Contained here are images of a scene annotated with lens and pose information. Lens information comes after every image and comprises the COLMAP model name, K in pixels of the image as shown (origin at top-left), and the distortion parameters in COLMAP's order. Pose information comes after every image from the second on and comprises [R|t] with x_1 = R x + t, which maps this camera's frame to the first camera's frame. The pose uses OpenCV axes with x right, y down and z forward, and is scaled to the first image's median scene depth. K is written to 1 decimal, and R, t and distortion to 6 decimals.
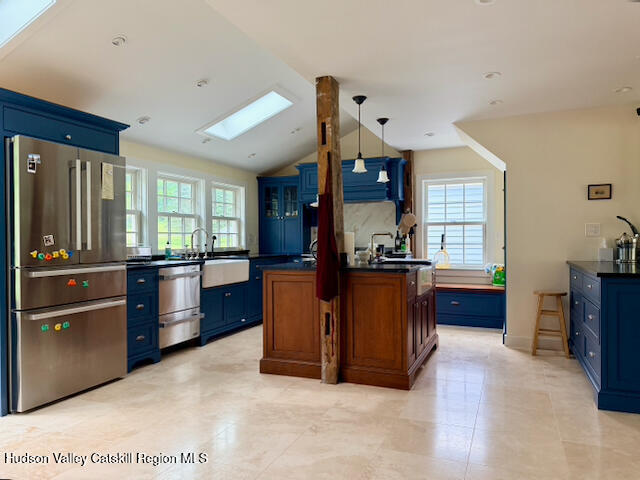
lens RADIAL K [[461.2, 0, 322.7], [0, 461.2, 241.0], [0, 0, 1]] dist [0.023400, -0.009317]
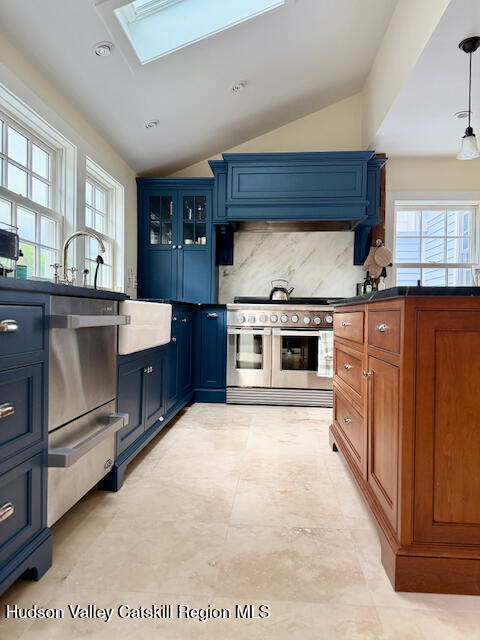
lens RADIAL K [[461.2, 0, 236.7], [0, 461.2, 321.1], [0, 0, 1]] dist [0.023400, -0.009317]
pose [[0.956163, 0.015610, 0.292419, -0.208590], [-0.018648, 0.999797, 0.007606, 0.046554], [-0.292240, -0.012726, 0.956260, 0.407751]]
